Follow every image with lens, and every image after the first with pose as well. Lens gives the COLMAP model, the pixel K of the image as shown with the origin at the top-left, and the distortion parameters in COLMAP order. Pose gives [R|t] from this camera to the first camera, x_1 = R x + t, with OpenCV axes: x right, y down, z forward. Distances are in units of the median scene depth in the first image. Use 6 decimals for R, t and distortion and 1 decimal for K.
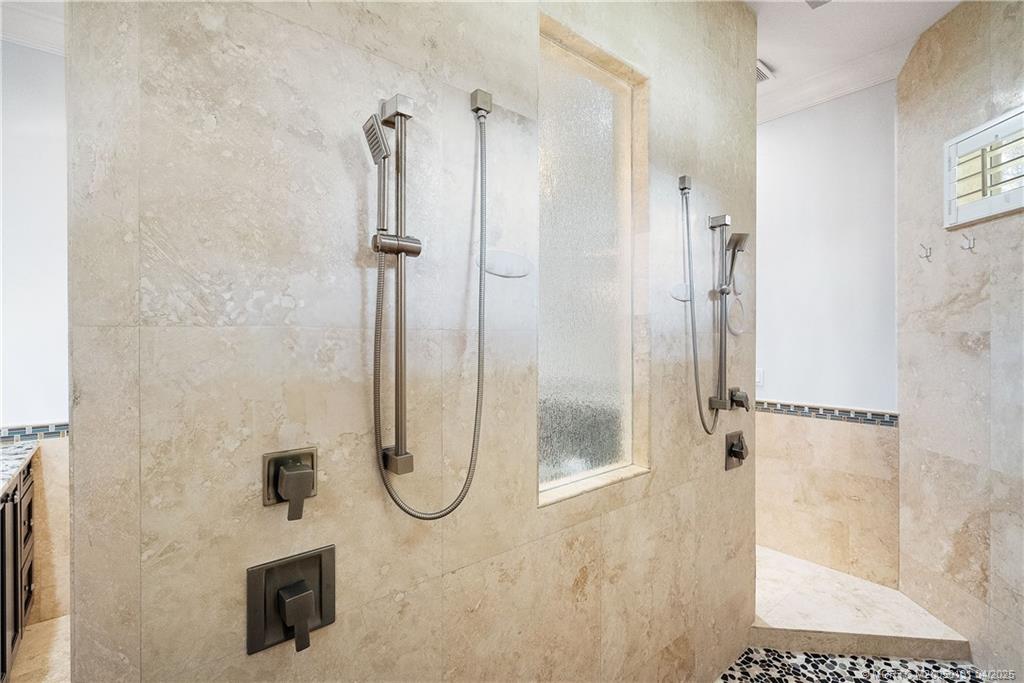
lens RADIAL K [[472.8, 0, 512.0], [0, 472.8, 341.5], [0, 0, 1]] dist [-0.000444, -0.000276]
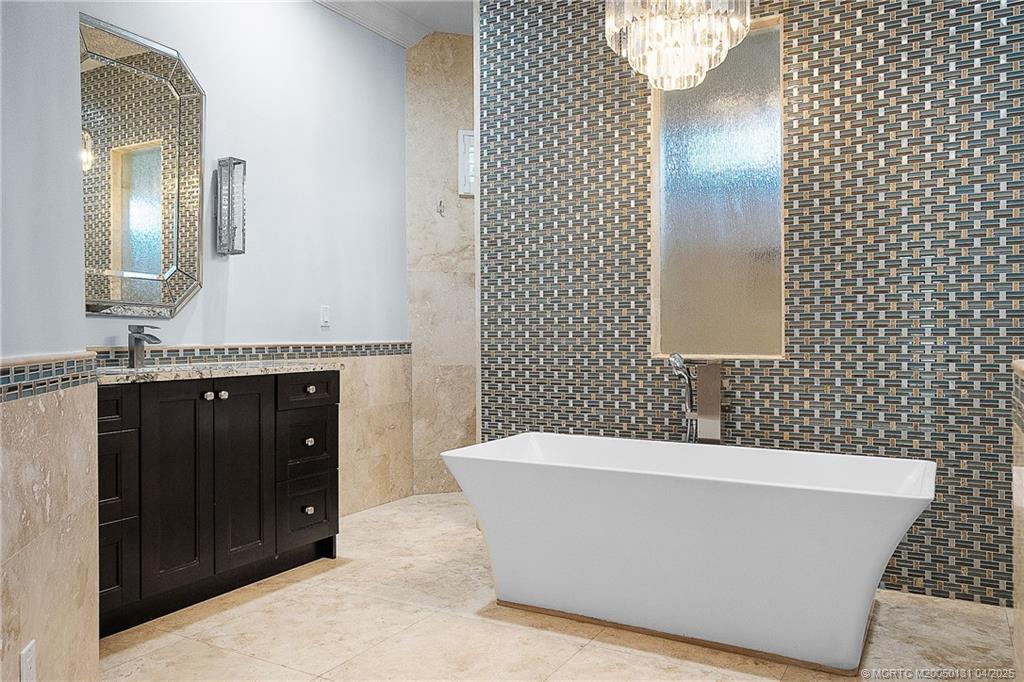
lens RADIAL K [[742.7, 0, 512.0], [0, 742.7, 341.0], [0, 0, 1]] dist [0.002266, 0.000221]
pose [[-0.349580, -0.008090, 0.936872, -1.000190], [0.014320, 0.999800, 0.013977, 0.133160], [-0.936797, 0.018302, -0.349394, 1.450633]]
